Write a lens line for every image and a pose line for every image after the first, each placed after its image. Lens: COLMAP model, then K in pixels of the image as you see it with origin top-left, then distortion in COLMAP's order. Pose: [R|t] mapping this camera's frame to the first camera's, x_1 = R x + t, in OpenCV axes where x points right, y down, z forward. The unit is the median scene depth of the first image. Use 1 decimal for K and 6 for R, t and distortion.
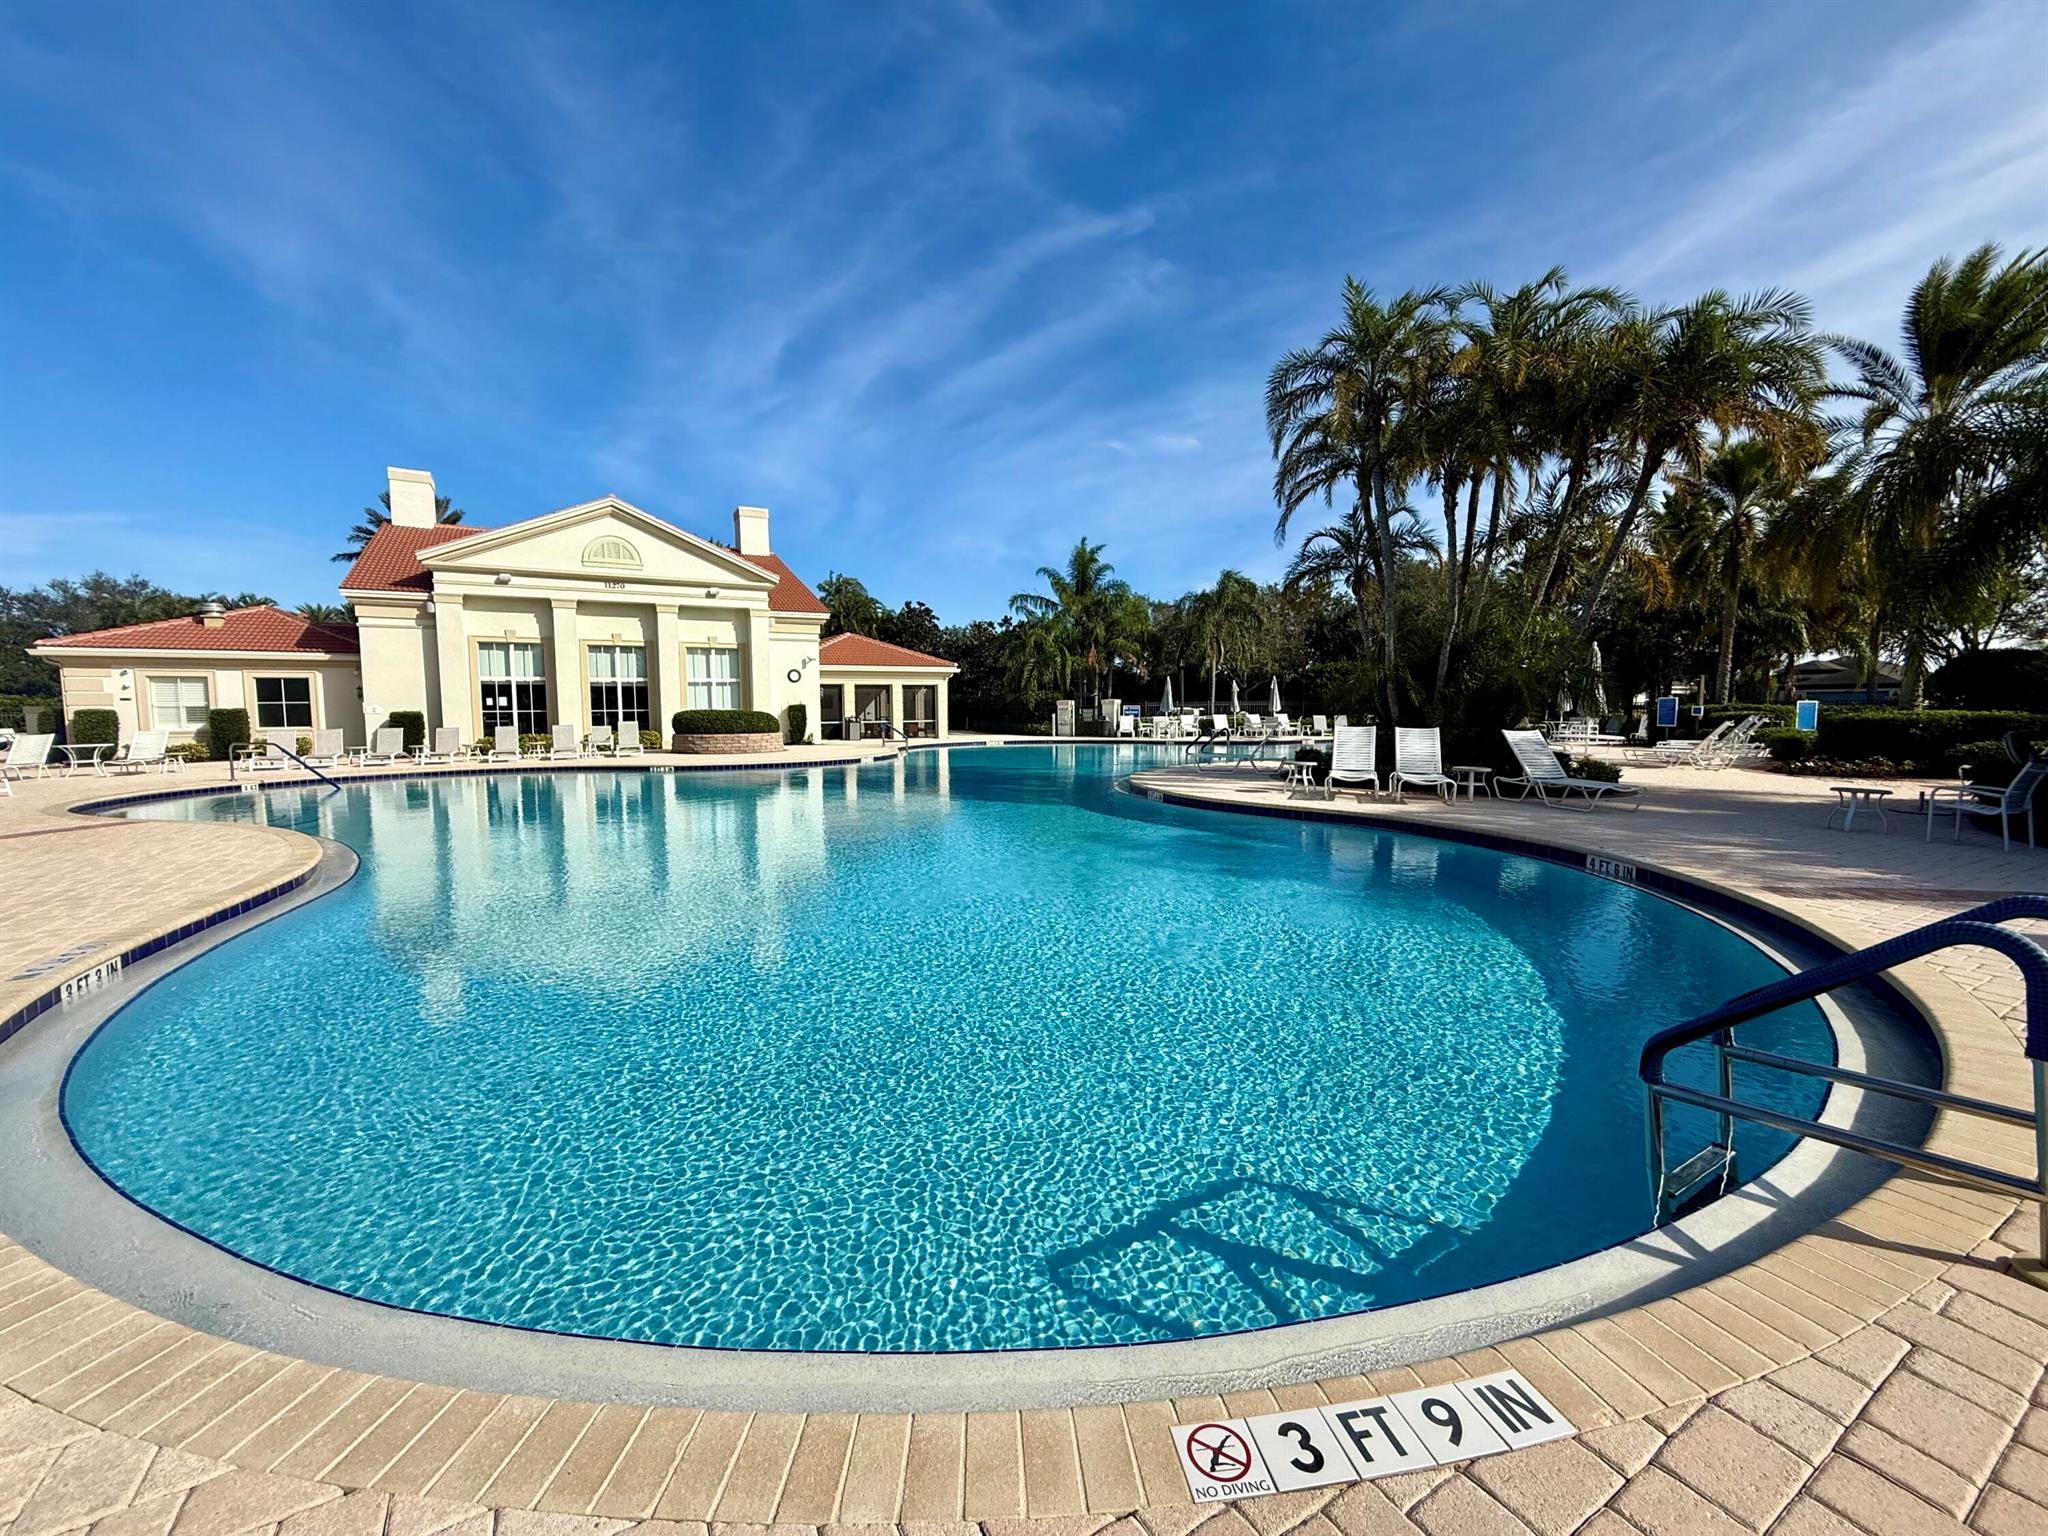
lens RADIAL K [[802.8, 0, 1004.7], [0, 802.8, 731.1], [0, 0, 1]] dist [-0.004904, 0.000419]
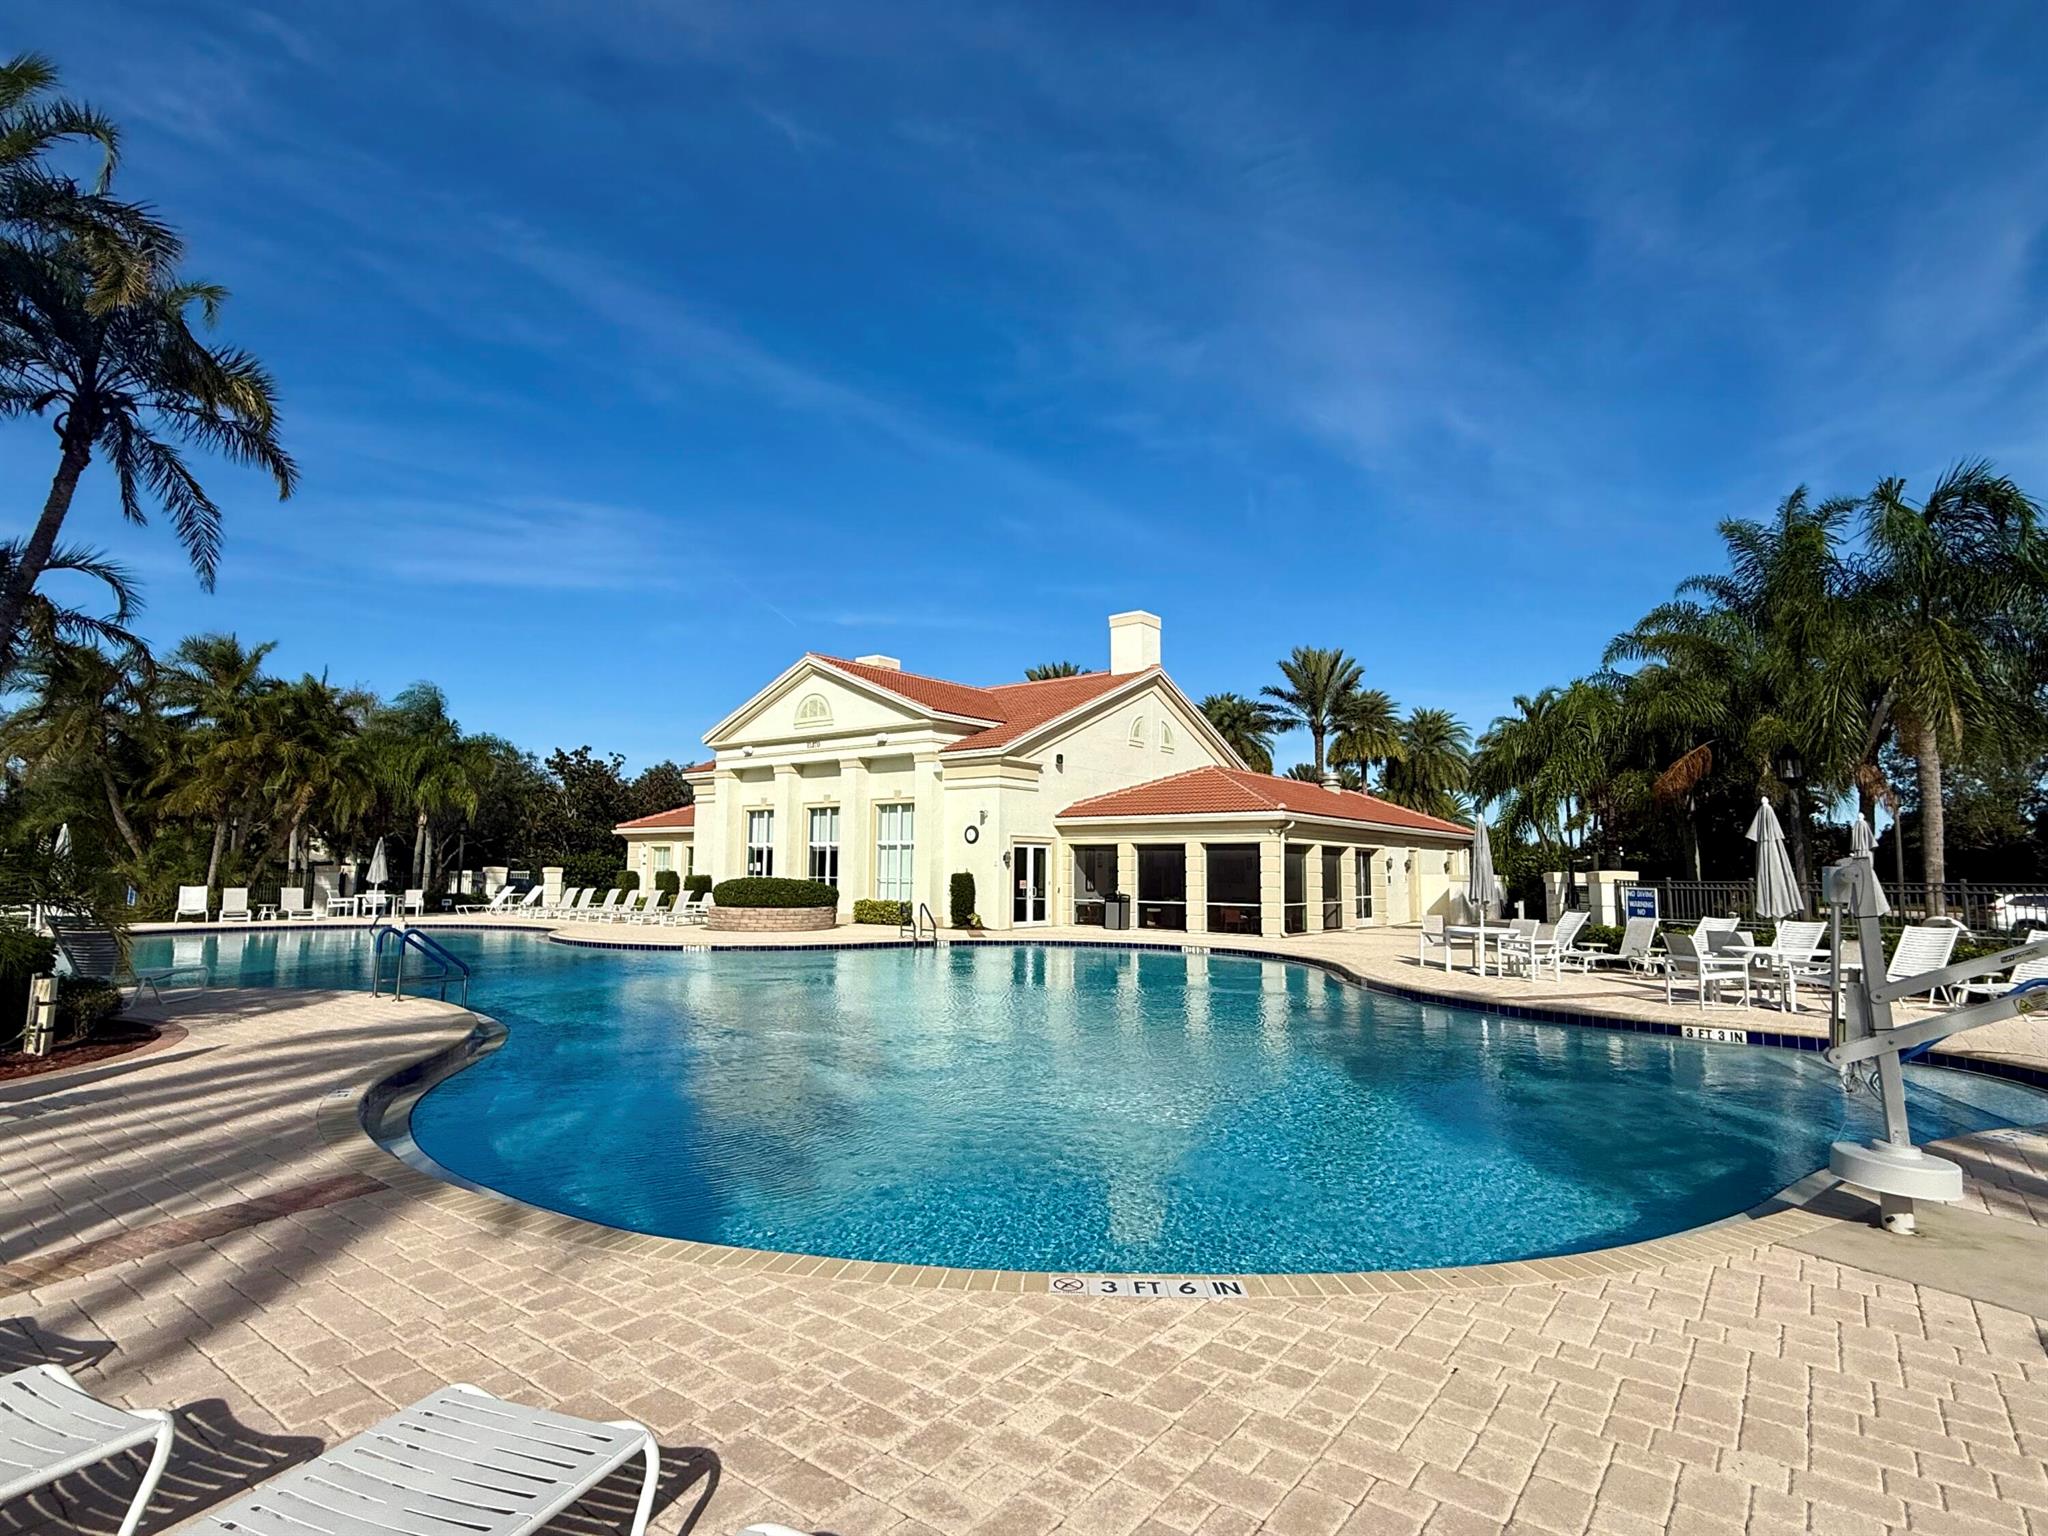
lens RADIAL K [[1028.6, 0, 1024.0], [0, 1028.6, 768.0], [0, 0, 1]] dist [0.001272, 0.000260]
pose [[0.397950, -0.078073, -0.914079, 0.641585], [-0.038400, 0.994082, -0.101623, -0.034968], [0.916603, 0.075541, 0.392597, 0.663250]]
